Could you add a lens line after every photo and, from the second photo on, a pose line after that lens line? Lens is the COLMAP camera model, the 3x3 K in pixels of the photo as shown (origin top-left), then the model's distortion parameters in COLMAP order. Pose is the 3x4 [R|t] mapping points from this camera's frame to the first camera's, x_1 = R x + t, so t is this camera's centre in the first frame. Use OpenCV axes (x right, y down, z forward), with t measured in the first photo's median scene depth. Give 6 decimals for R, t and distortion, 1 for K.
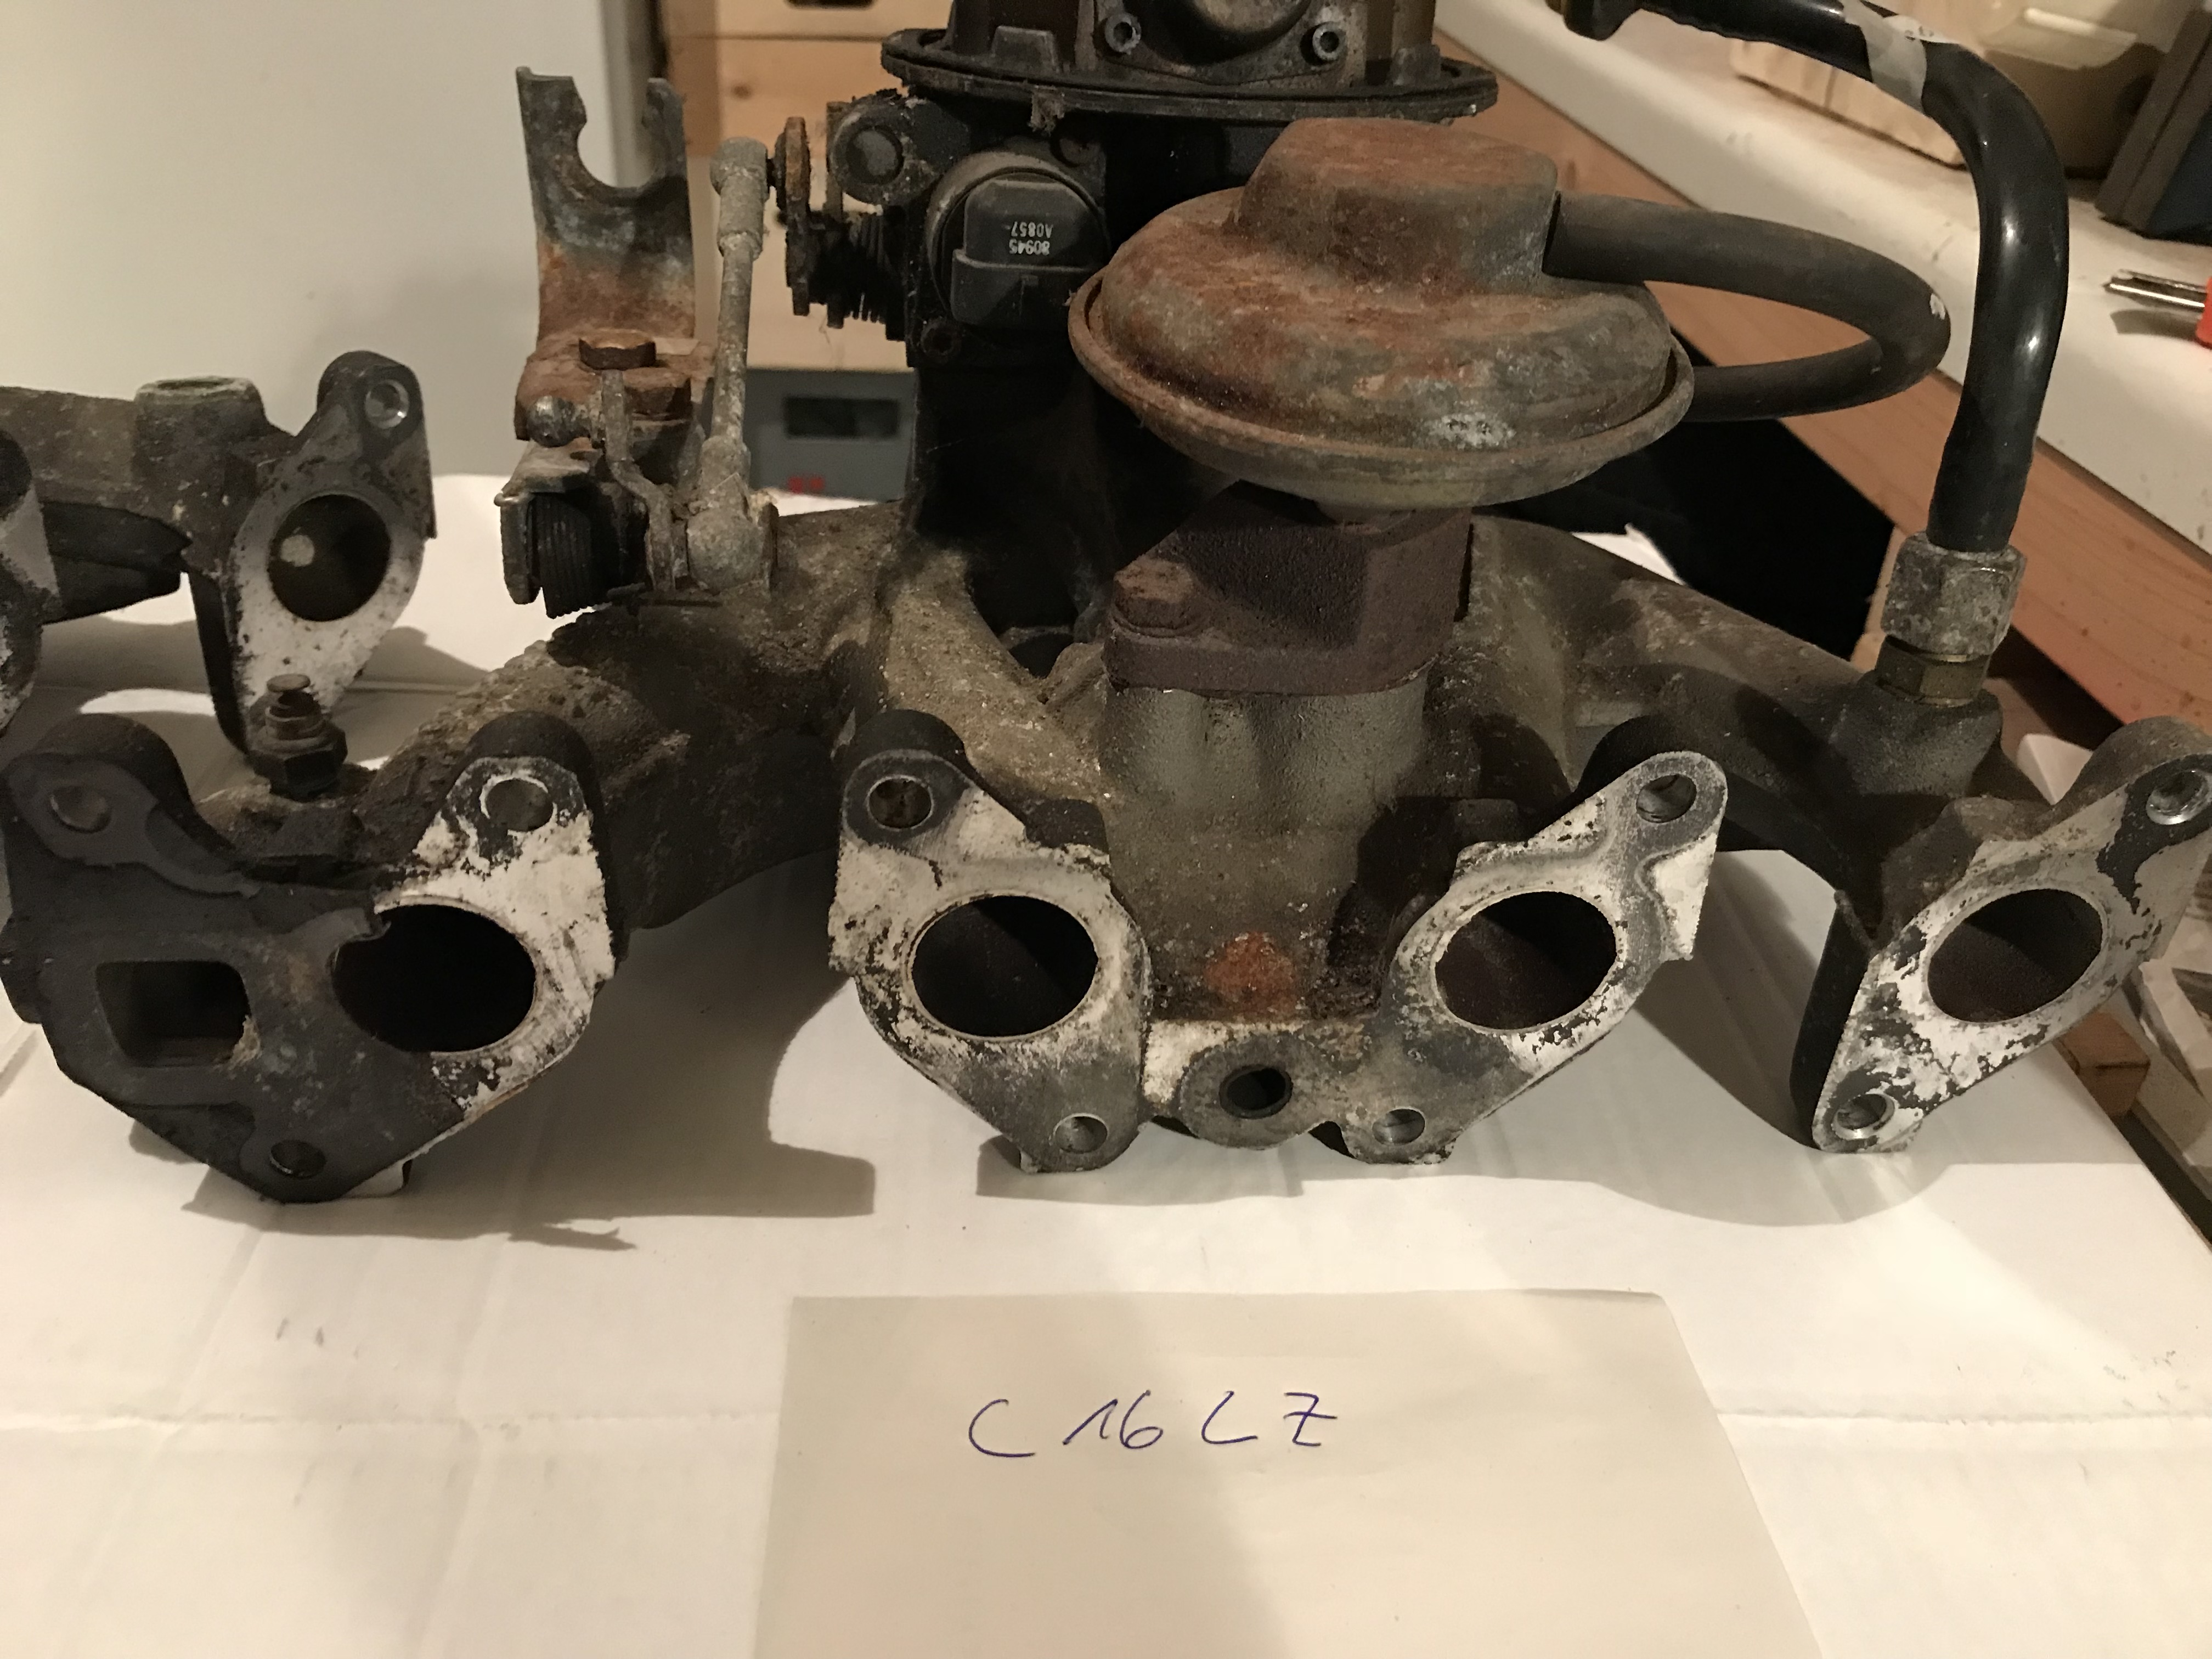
lens RADIAL K [[1780.2, 0, 1106.0], [0, 1780.2, 829.5], [0, 0, 1]] dist [0.081764, -0.130354]
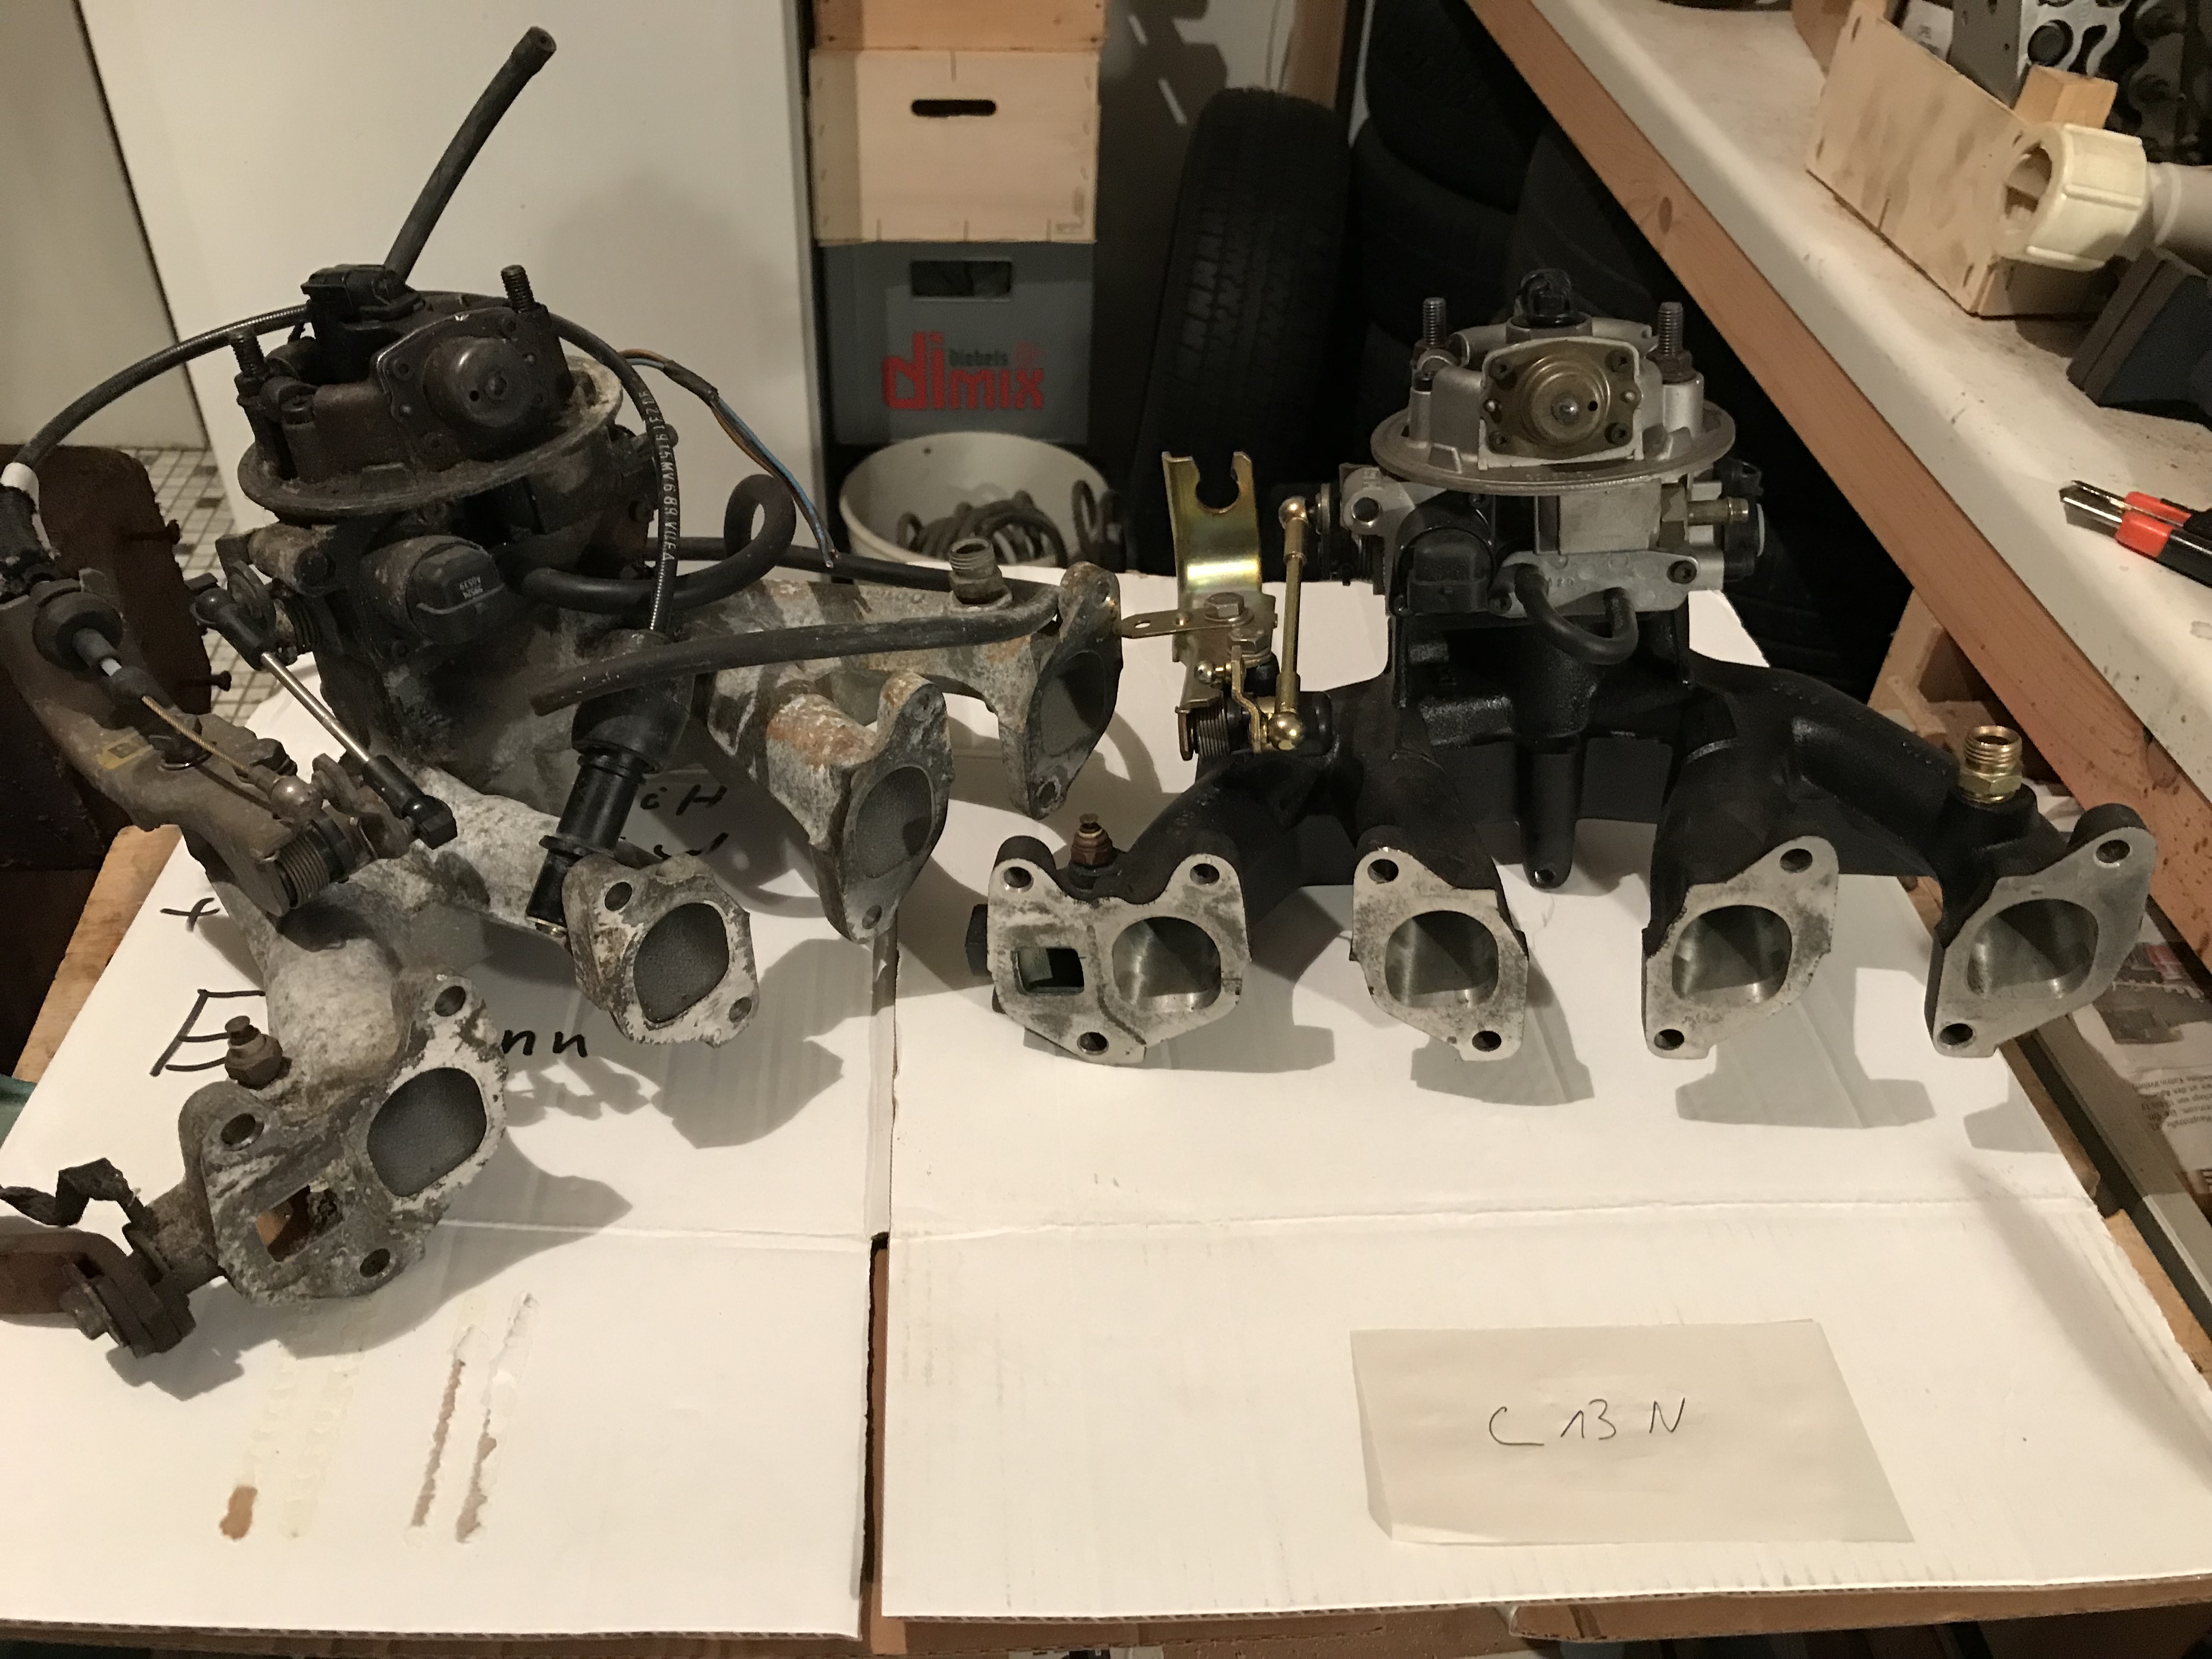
lens RADIAL K [[1825.6, 0, 1106.0], [0, 1825.6, 829.5], [0, 0, 1]] dist [0.085736, -0.122580]
pose [[0.999237, 0.002027, 0.039004, -0.416734], [-0.008468, 0.986138, 0.165711, -0.348469], [-0.038127, -0.165915, 0.985403, -0.742702]]
